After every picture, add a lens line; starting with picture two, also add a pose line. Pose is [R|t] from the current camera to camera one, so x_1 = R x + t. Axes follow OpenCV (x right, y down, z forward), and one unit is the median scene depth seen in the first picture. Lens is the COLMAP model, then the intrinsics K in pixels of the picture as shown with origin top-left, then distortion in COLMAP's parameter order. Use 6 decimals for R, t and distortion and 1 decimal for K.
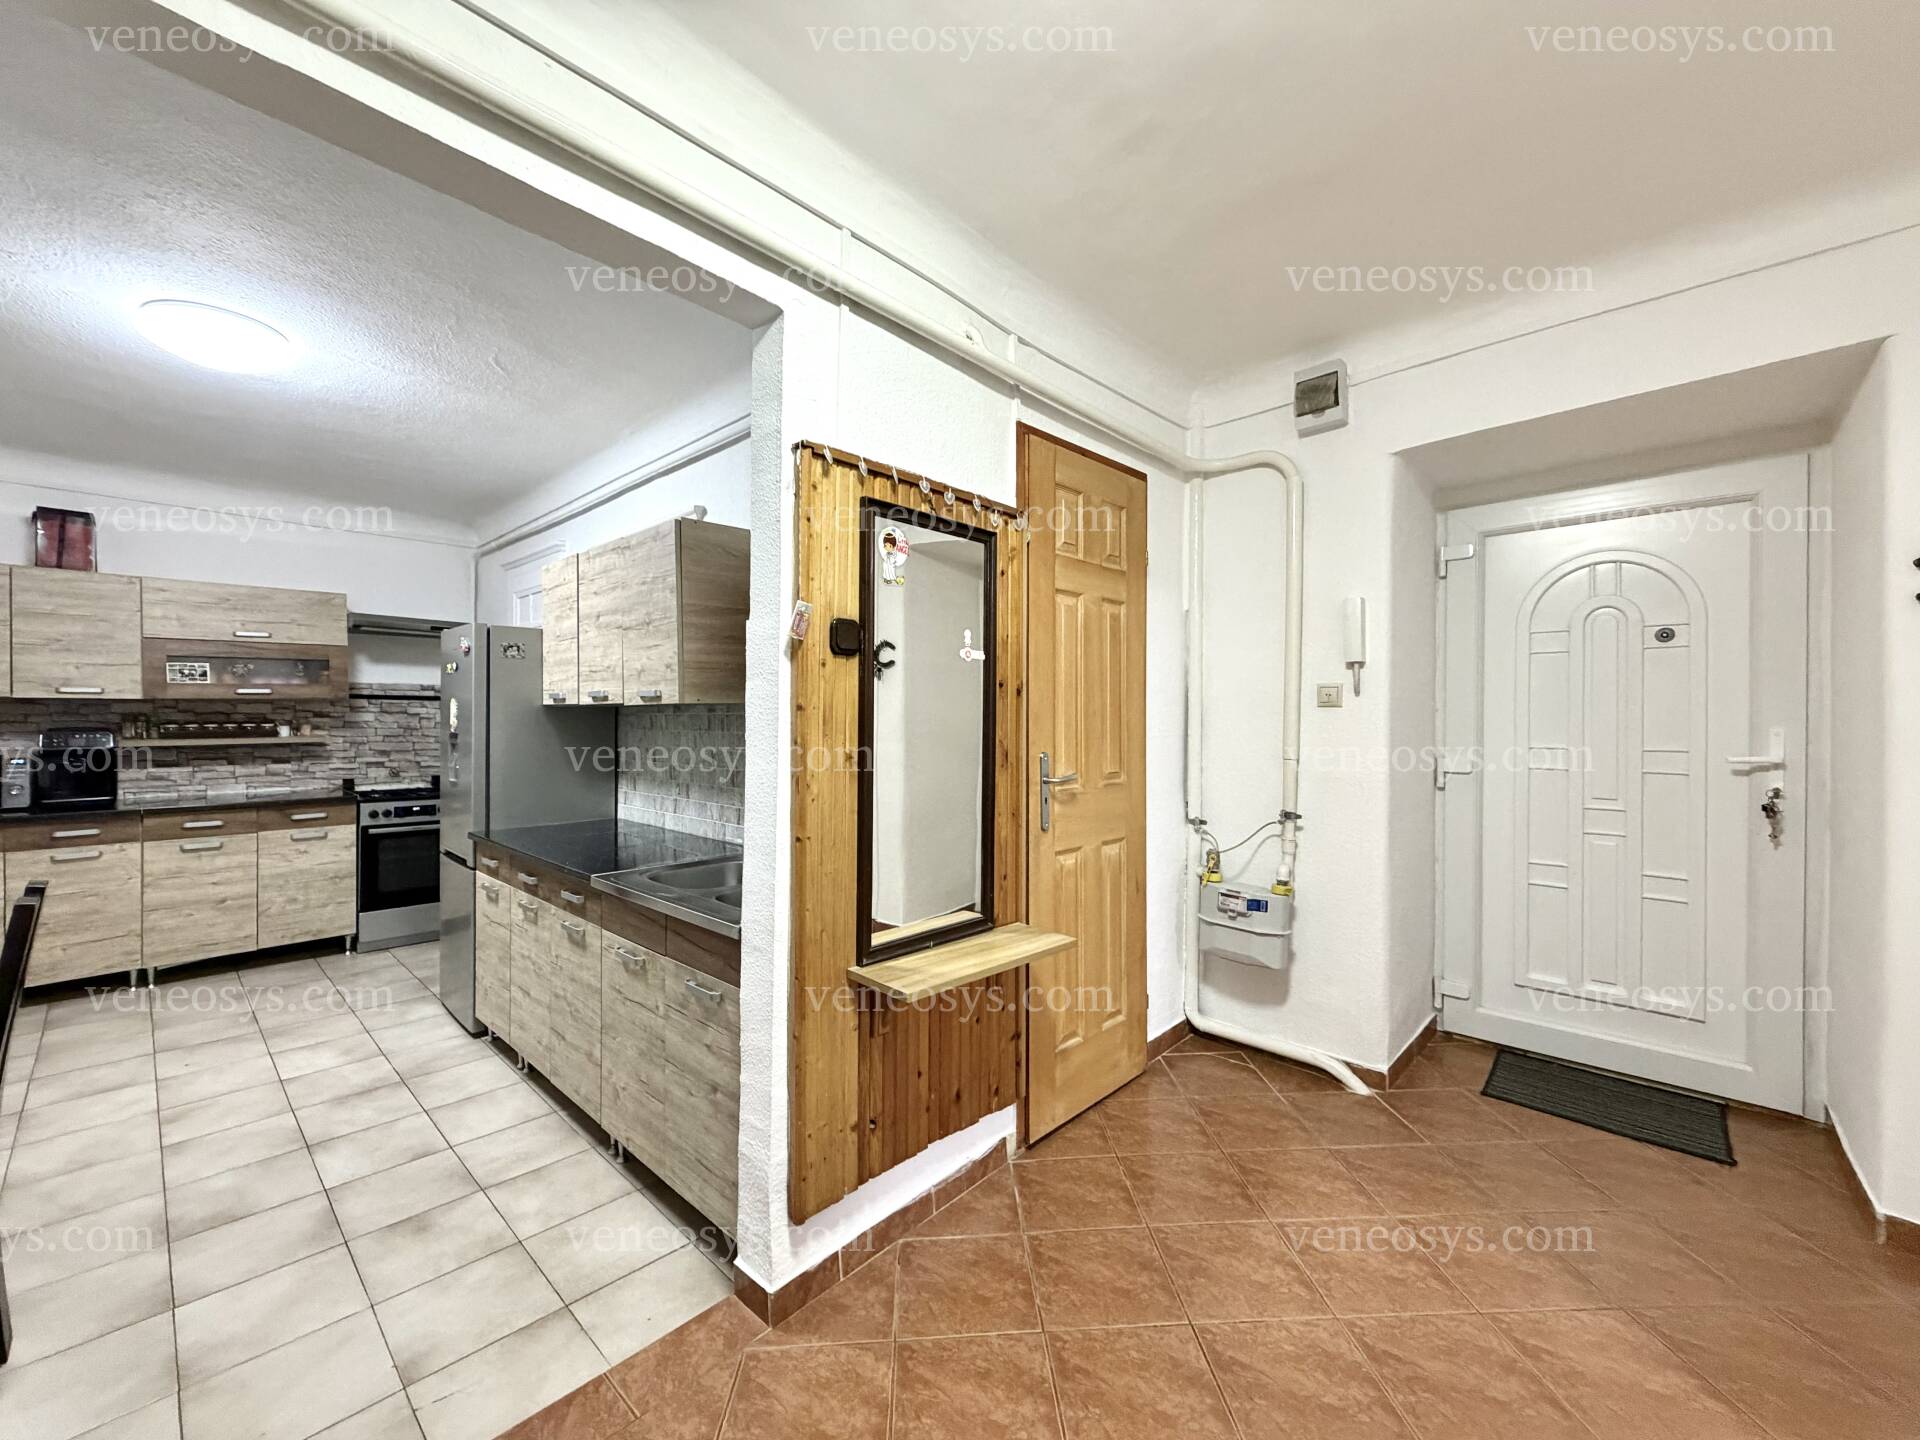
lens RADIAL K [[764.1, 0, 951.5], [0, 764.1, 720.1], [0, 0, 1]] dist [-0.001788, 0.000533]
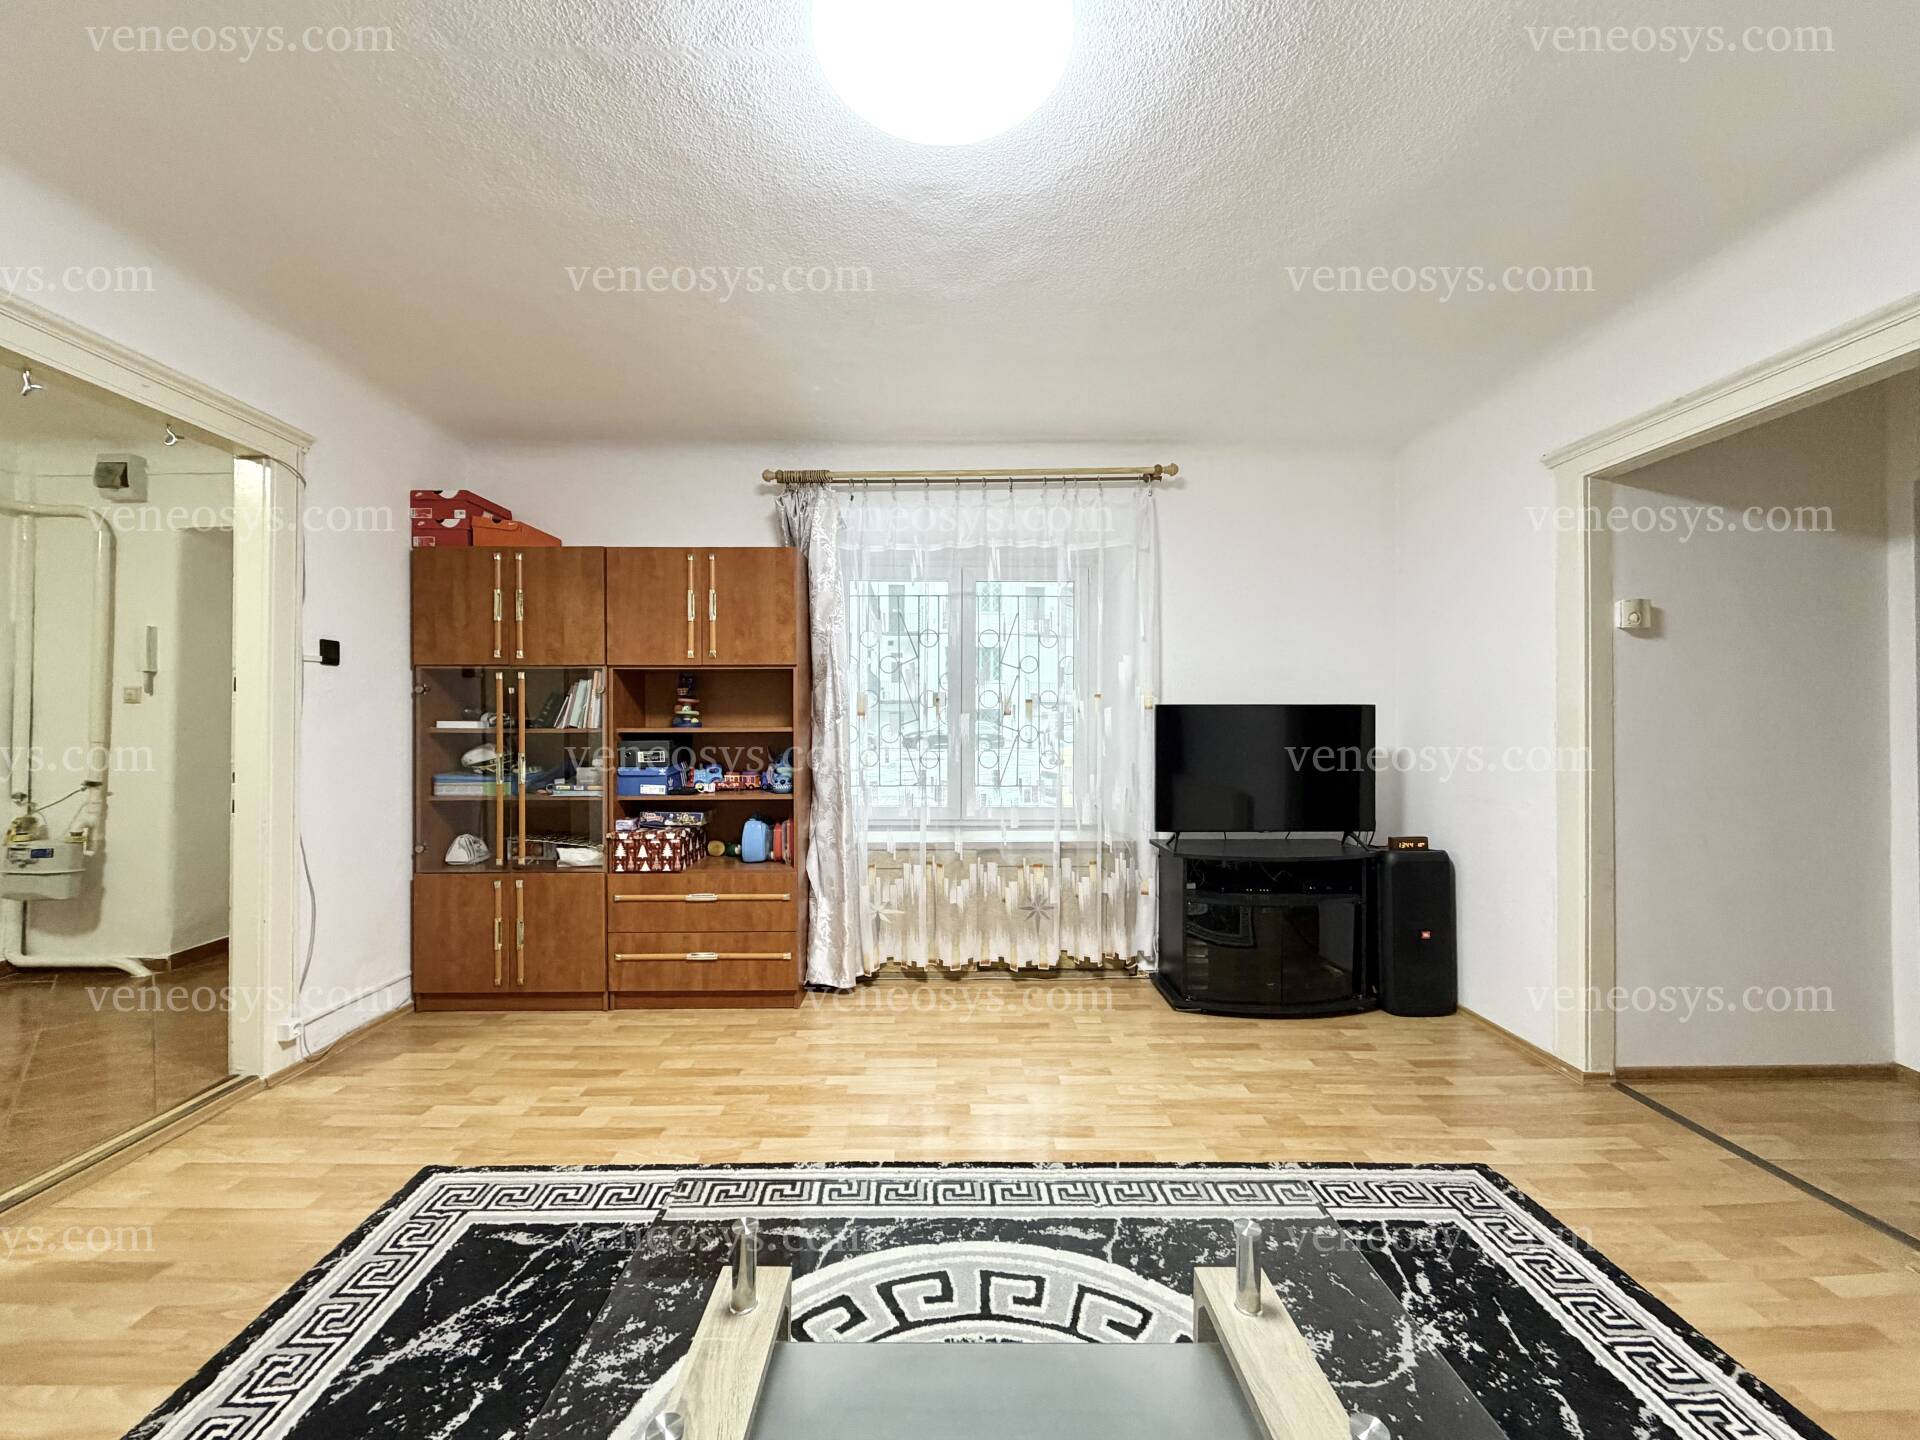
lens RADIAL K [[764.1, 0, 953.3], [0, 764.1, 720.6], [0, 0, 1]] dist [-0.001788, 0.000533]
pose [[0.704473, 0.003763, 0.709721, 0.564559], [0.003338, 0.999957, -0.008615, 0.030759], [-0.709723, 0.008438, 0.704430, -1.019091]]
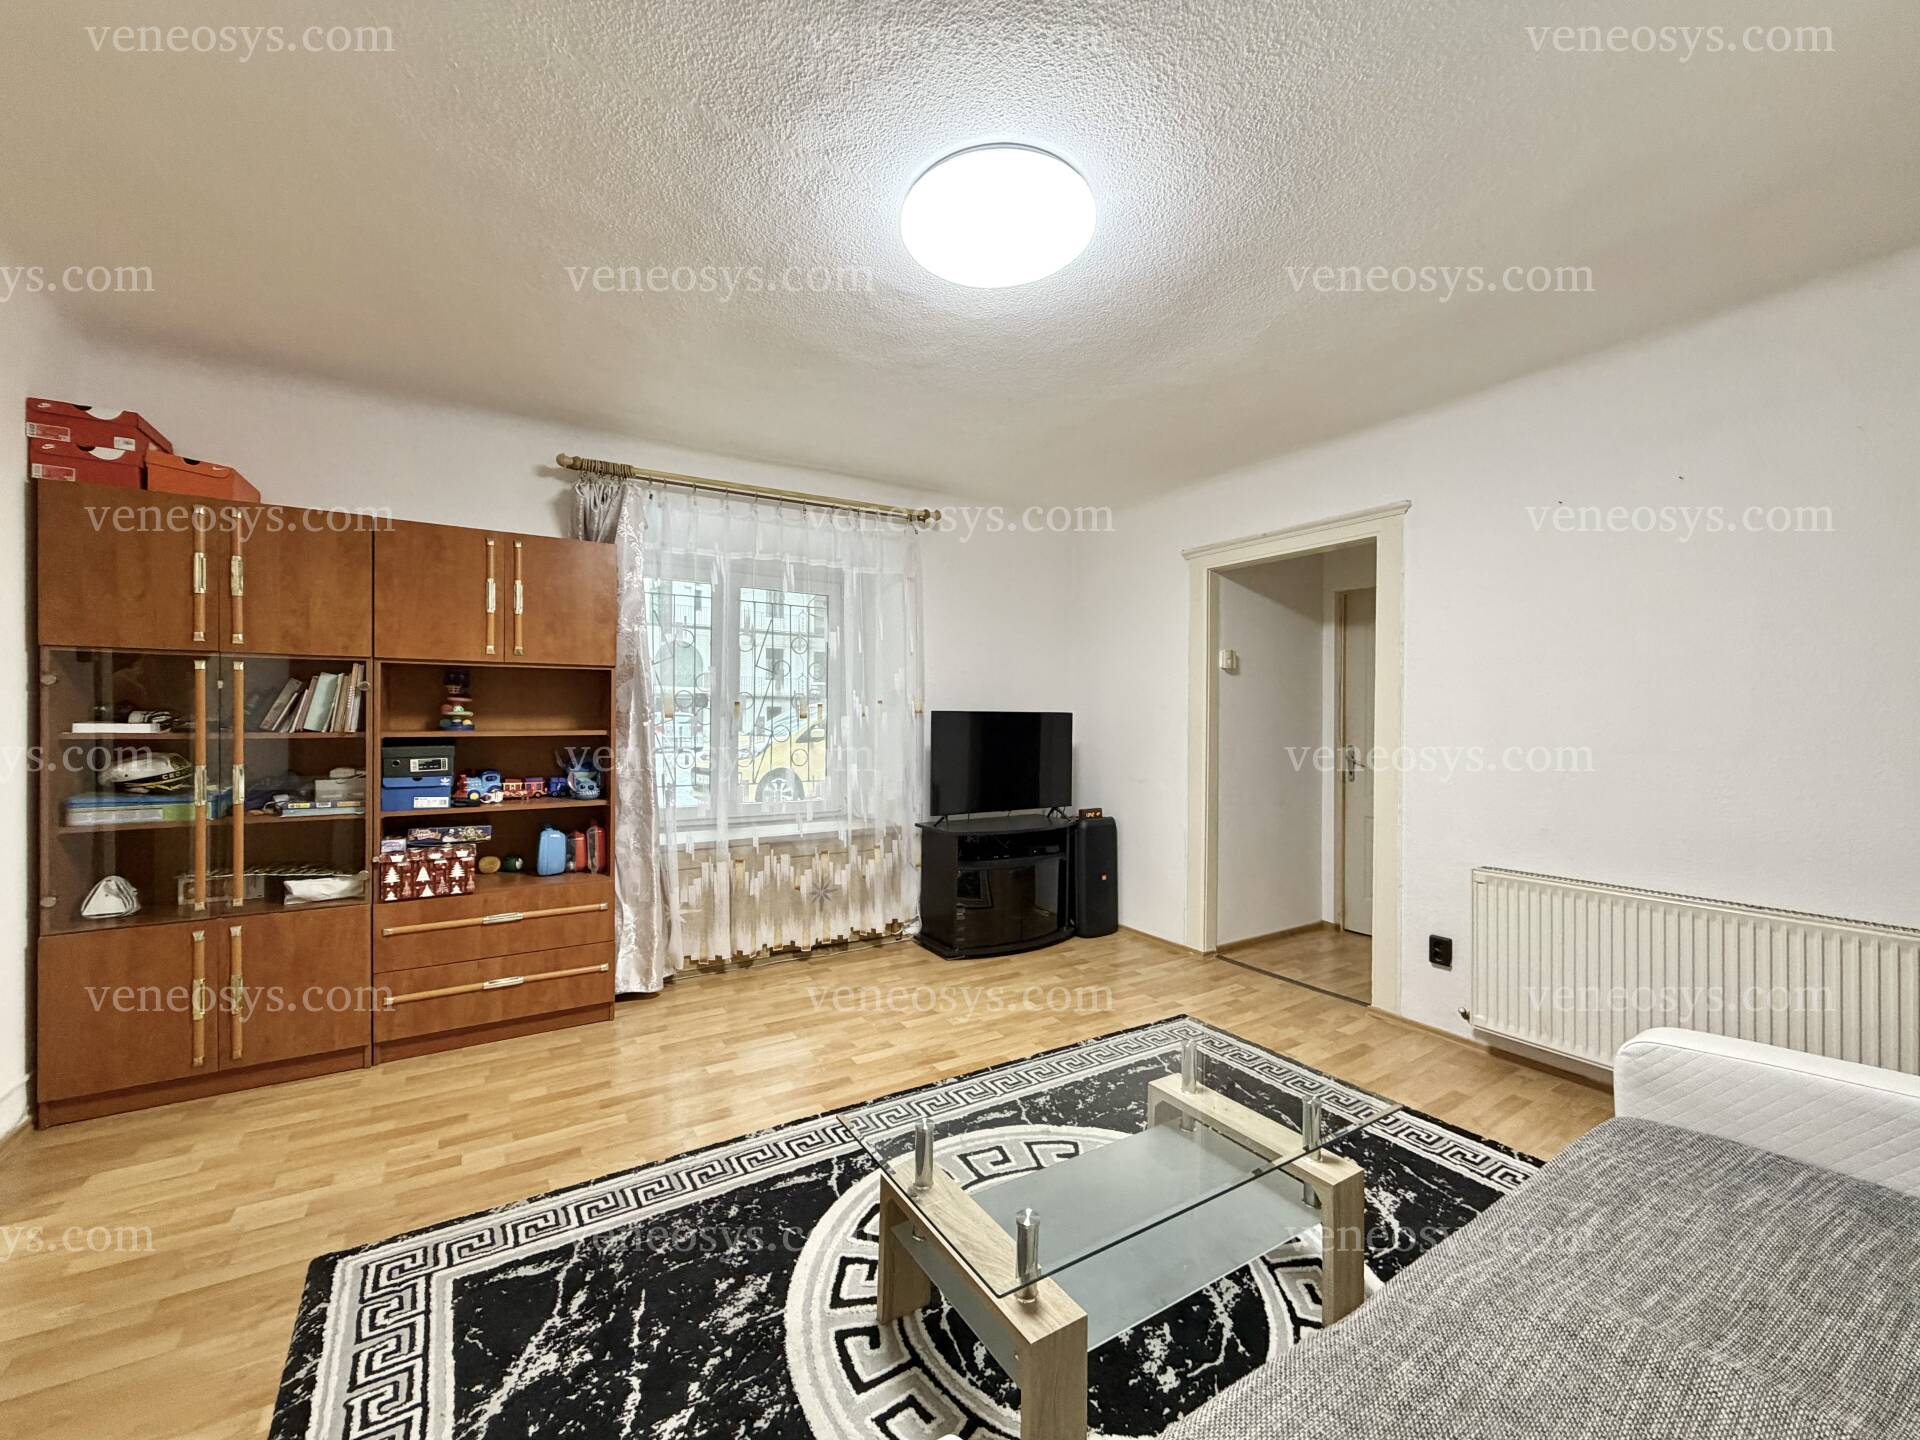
lens RADIAL K [[764.1, 0, 956.0], [0, 764.1, 718.7], [0, 0, 1]] dist [-0.001788, 0.000533]
pose [[0.232051, 0.001484, 0.972702, 0.217700], [-0.001791, 0.999998, -0.001099, 0.011725], [-0.972702, -0.001488, 0.232053, -0.763774]]
